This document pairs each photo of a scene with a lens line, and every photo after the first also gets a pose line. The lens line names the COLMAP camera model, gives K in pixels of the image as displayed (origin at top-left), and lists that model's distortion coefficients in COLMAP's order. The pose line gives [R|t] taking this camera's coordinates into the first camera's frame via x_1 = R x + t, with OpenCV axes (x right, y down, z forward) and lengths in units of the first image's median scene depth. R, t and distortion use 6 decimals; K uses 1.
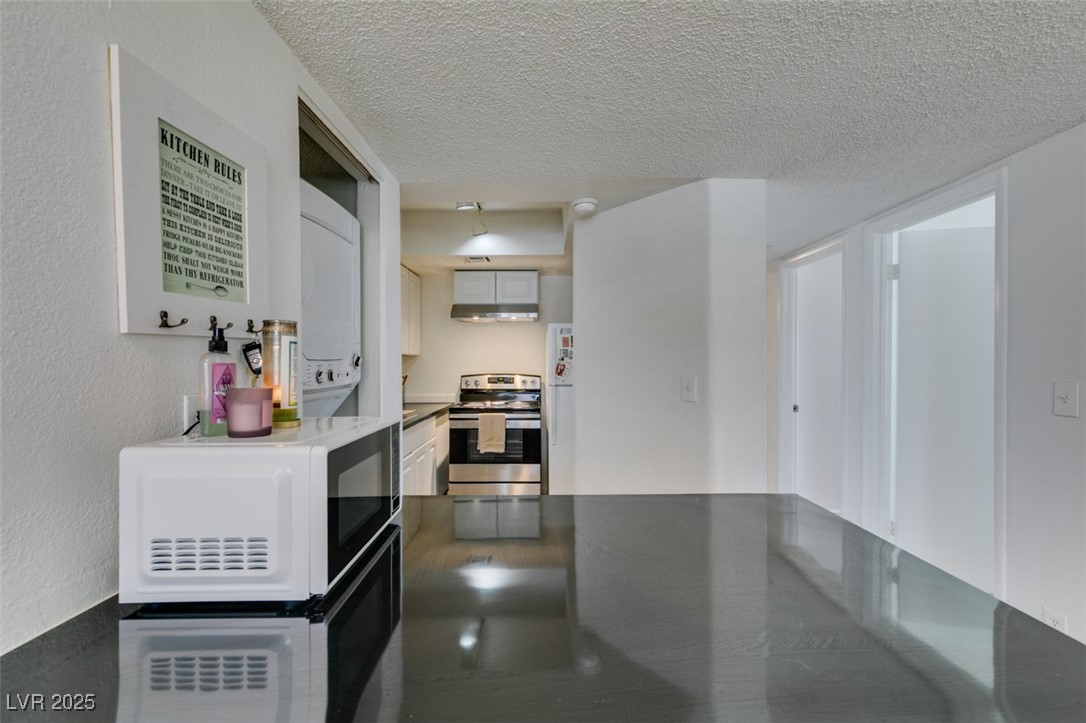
lens RADIAL K [[496.2, 0, 543.0], [0, 496.2, 361.5], [0, 0, 1]] dist [0.016100, -0.000063]
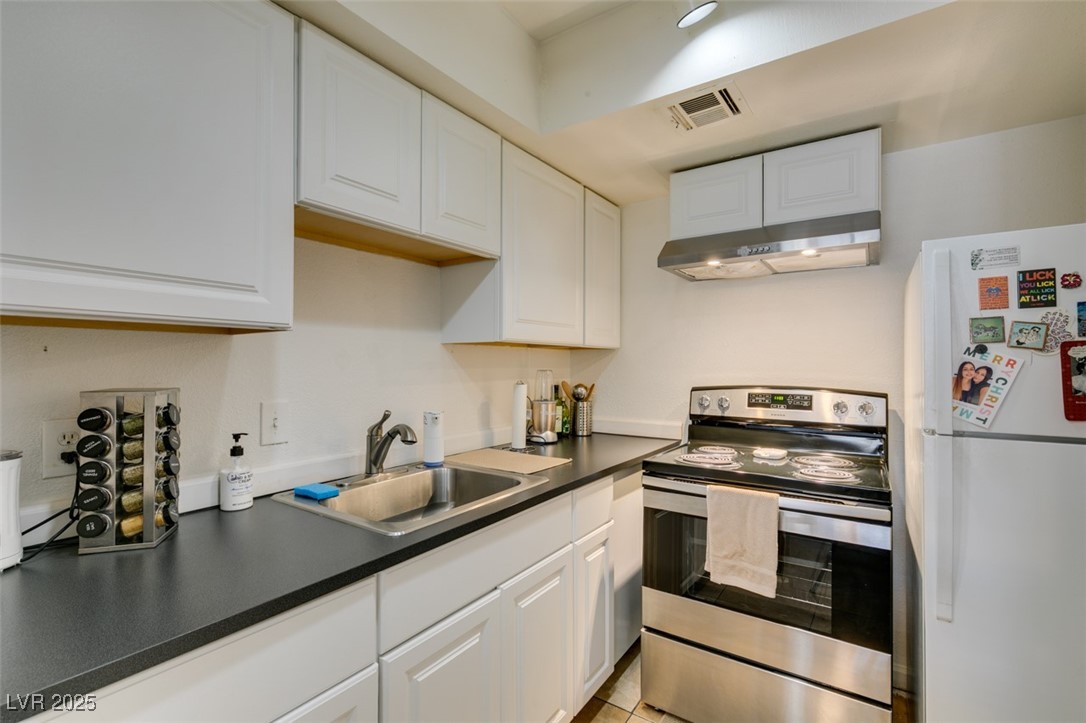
lens RADIAL K [[496.2, 0, 543.0], [0, 496.2, 361.5], [0, 0, 1]] dist [0.016100, -0.000063]
pose [[0.831325, 0.000757, -0.555787, -0.012837], [-0.003307, 0.999988, -0.003585, 0.004685], [0.555777, 0.004818, 0.831317, 0.557553]]
